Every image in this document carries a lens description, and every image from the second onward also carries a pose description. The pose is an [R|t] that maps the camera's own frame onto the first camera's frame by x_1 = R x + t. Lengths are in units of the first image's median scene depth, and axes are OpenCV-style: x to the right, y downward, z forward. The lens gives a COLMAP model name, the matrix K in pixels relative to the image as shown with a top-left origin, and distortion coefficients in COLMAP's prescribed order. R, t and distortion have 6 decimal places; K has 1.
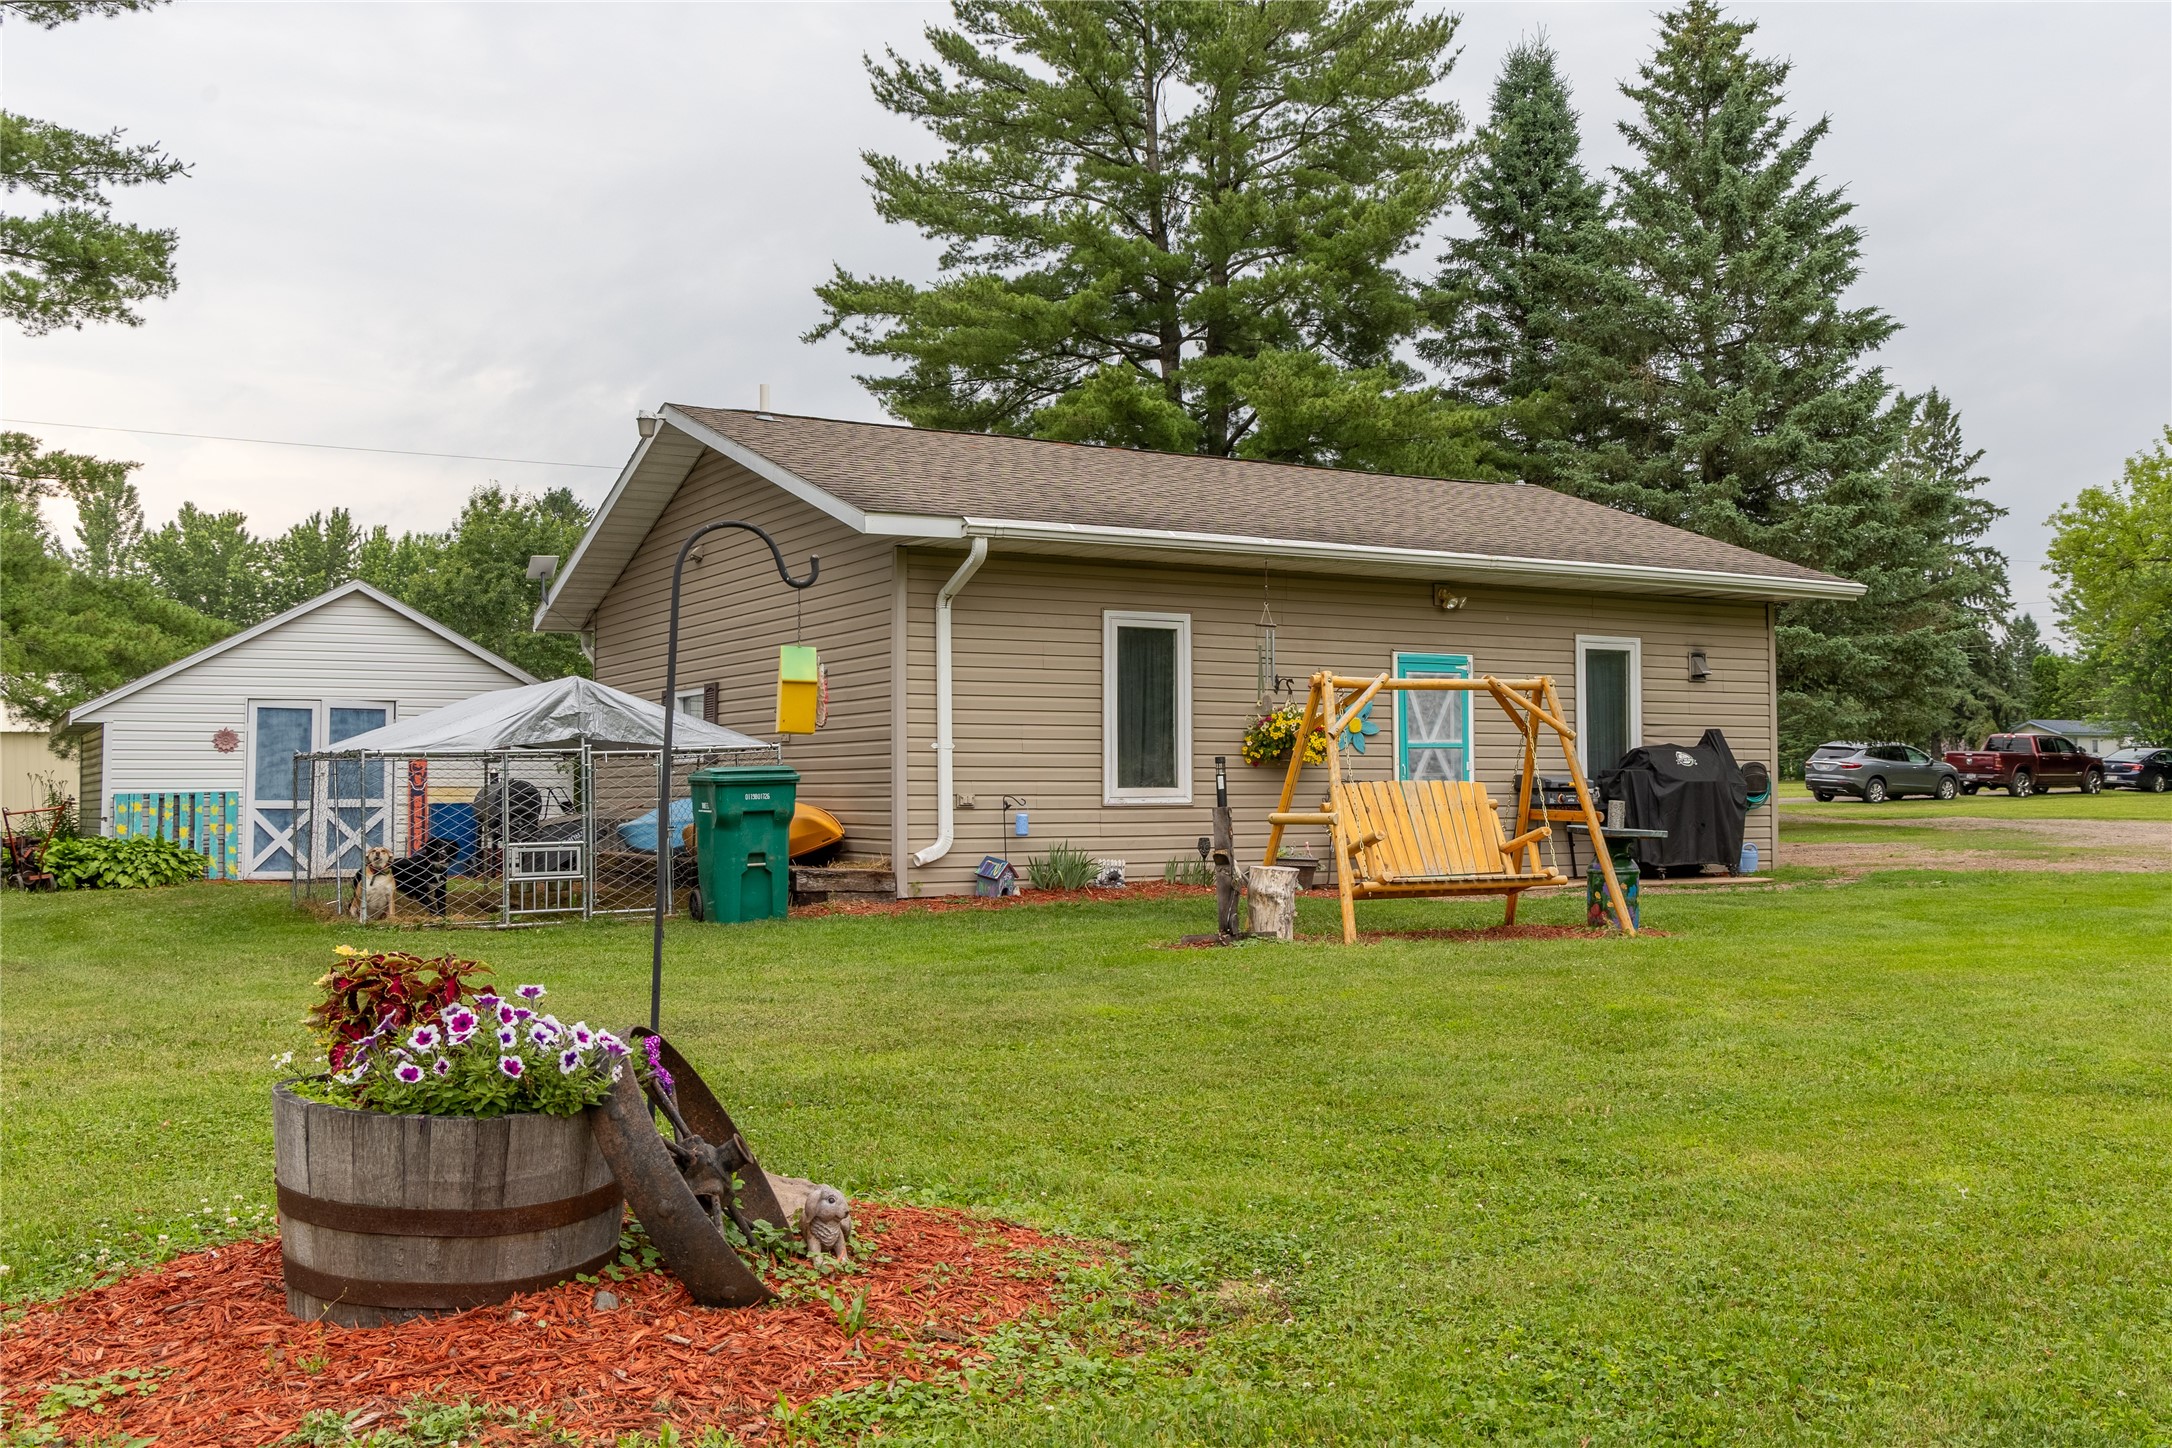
lens RADIAL K [[1967.1, 0, 1122.0], [0, 1967.1, 704.4], [0, 0, 1]] dist [0.005782, 0.000000]
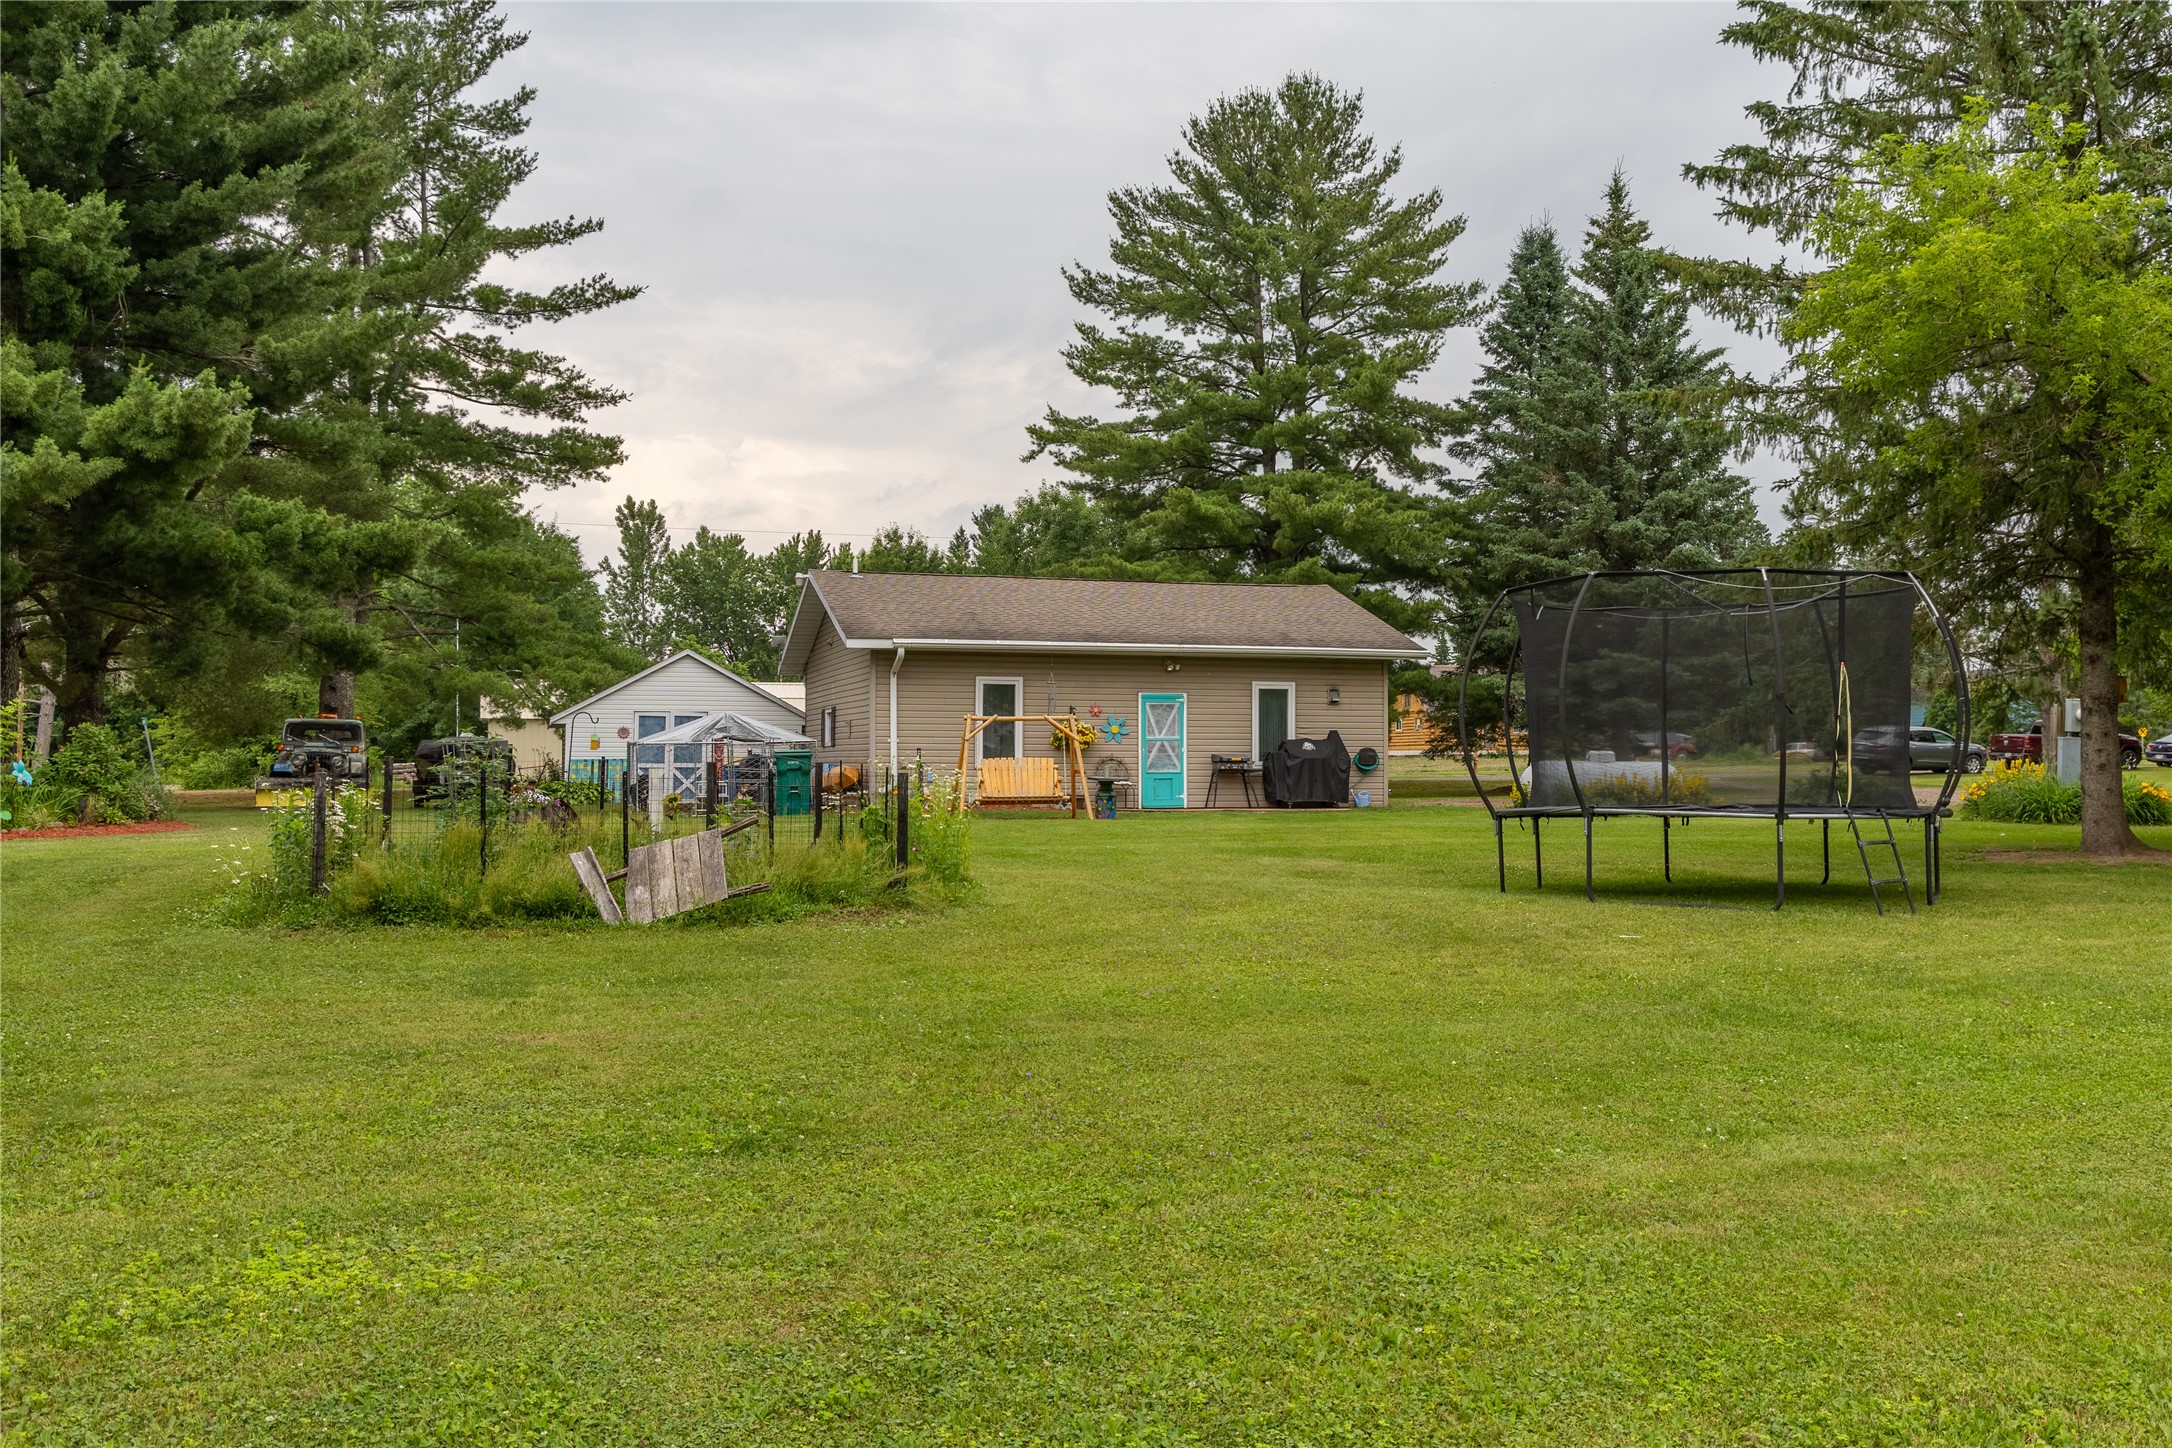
lens RADIAL K [[1967.1, 0, 1186.7], [0, 1967.1, 681.8], [0, 0, 1]] dist [0.005782, 0.000000]
pose [[0.975374, -0.002085, -0.220549, 0.309883], [0.002949, 0.999989, 0.003588, -0.022195], [0.220539, -0.004150, 0.975369, -0.465842]]
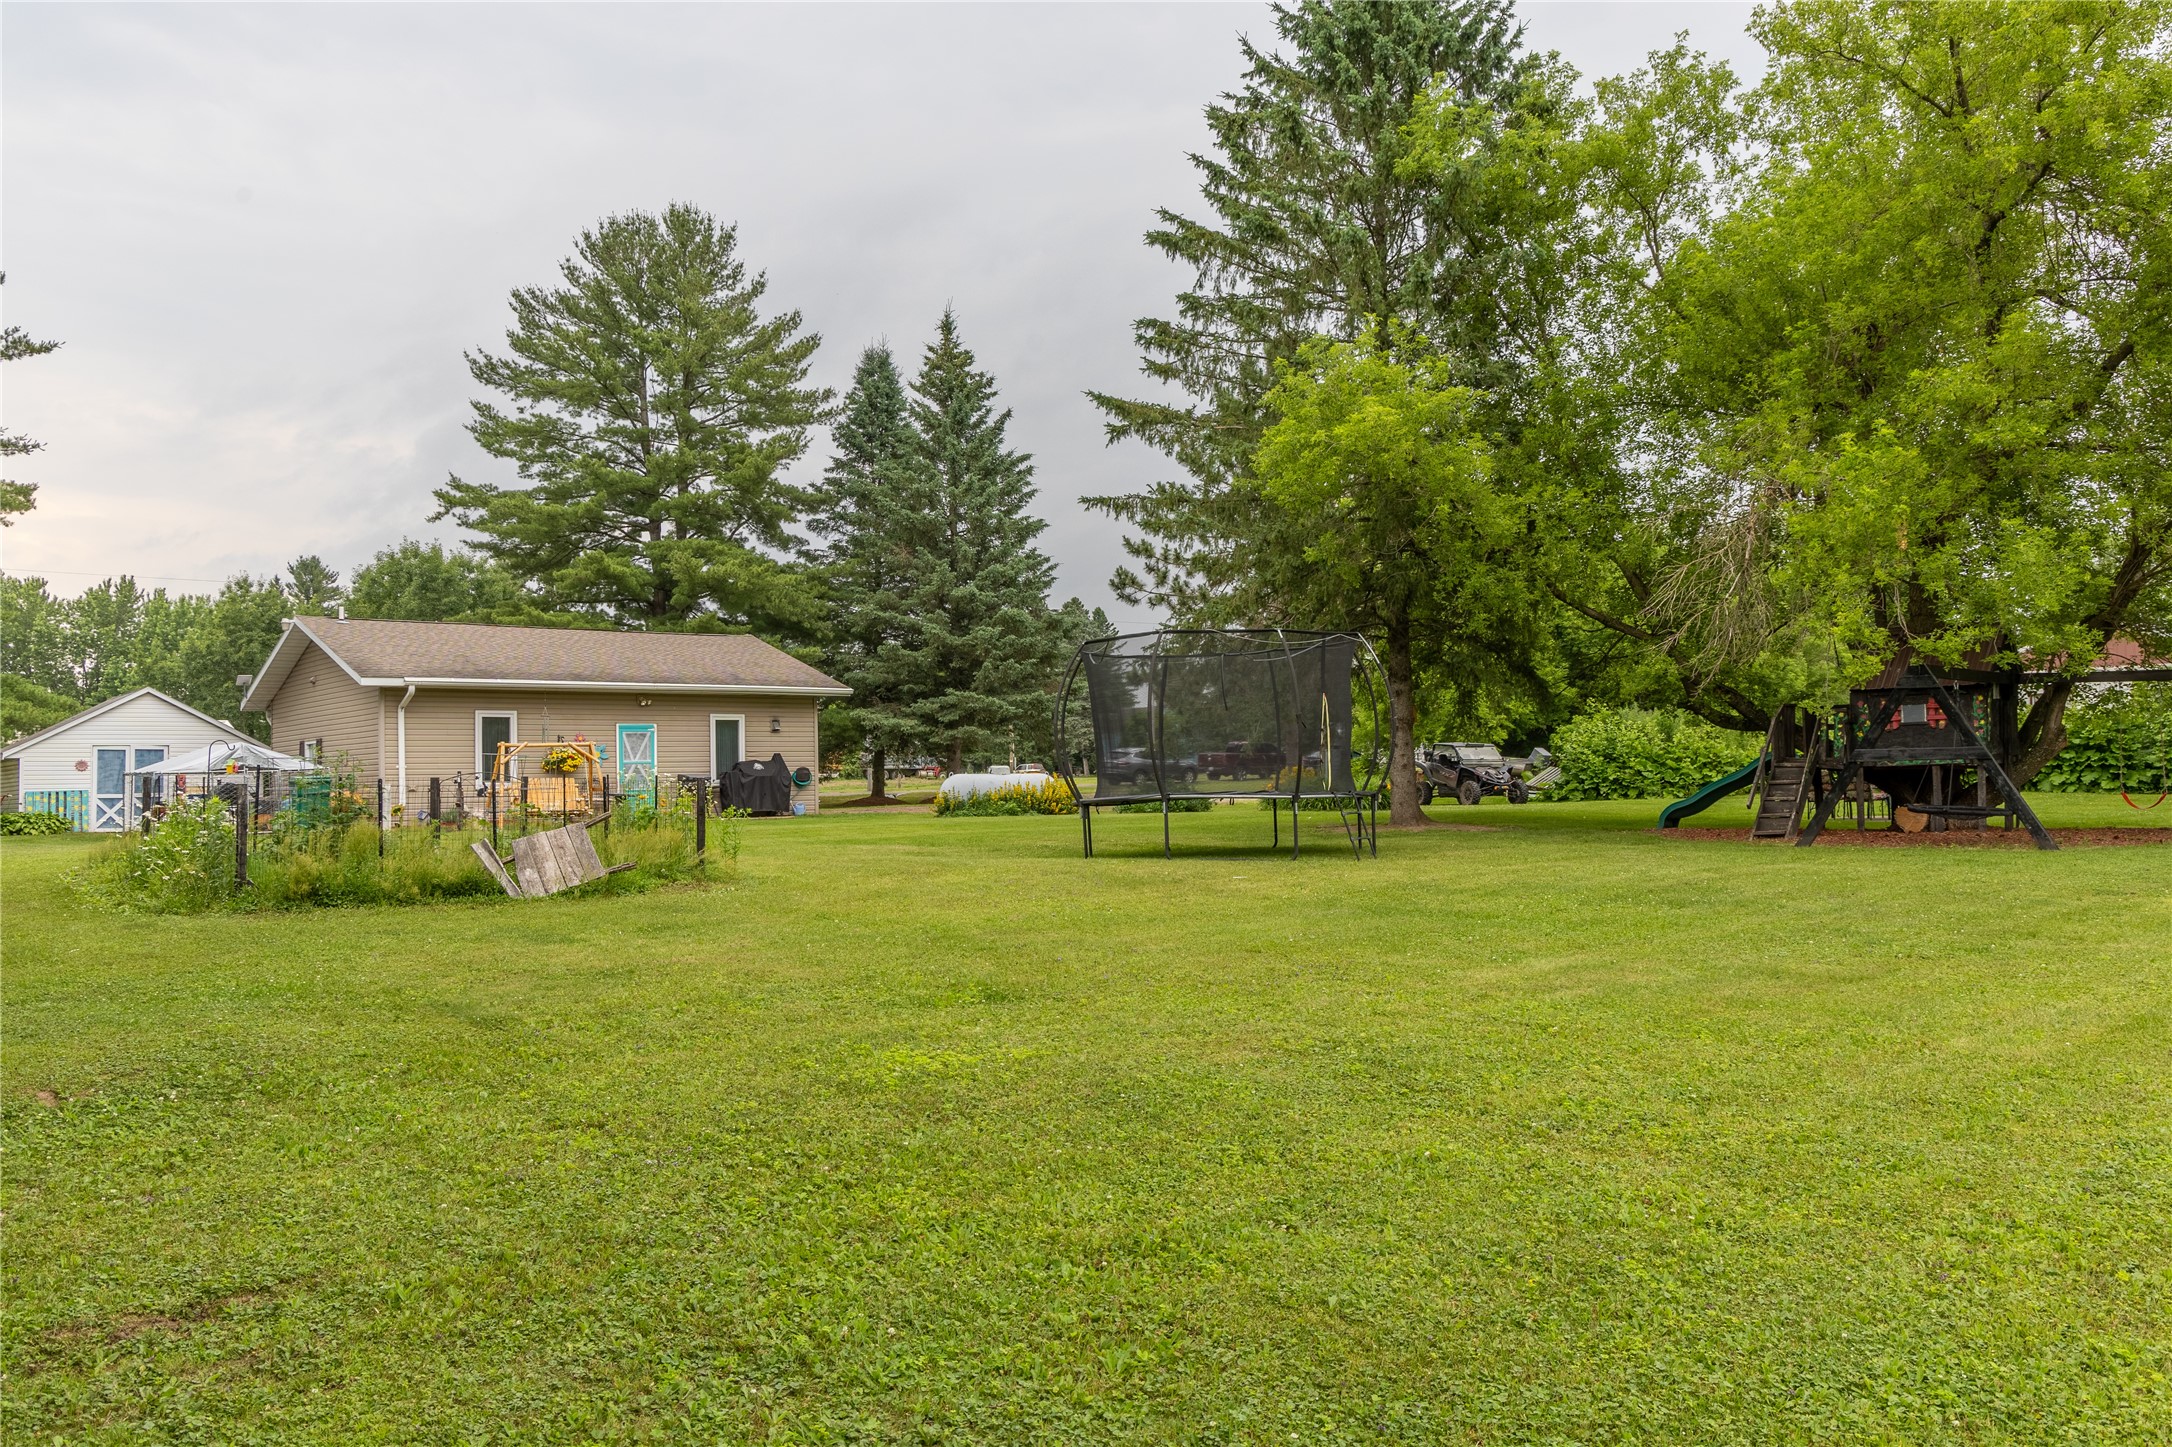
lens RADIAL K [[1675.7, 0, 1091.8], [0, 1675.7, 719.2], [0, 0, 1]] dist [0.007865, 0.004598]
pose [[0.989463, -0.007936, 0.144569, 0.204483], [0.007192, 0.999958, 0.005671, -0.019582], [-0.144608, -0.004571, 0.989478, -0.540541]]
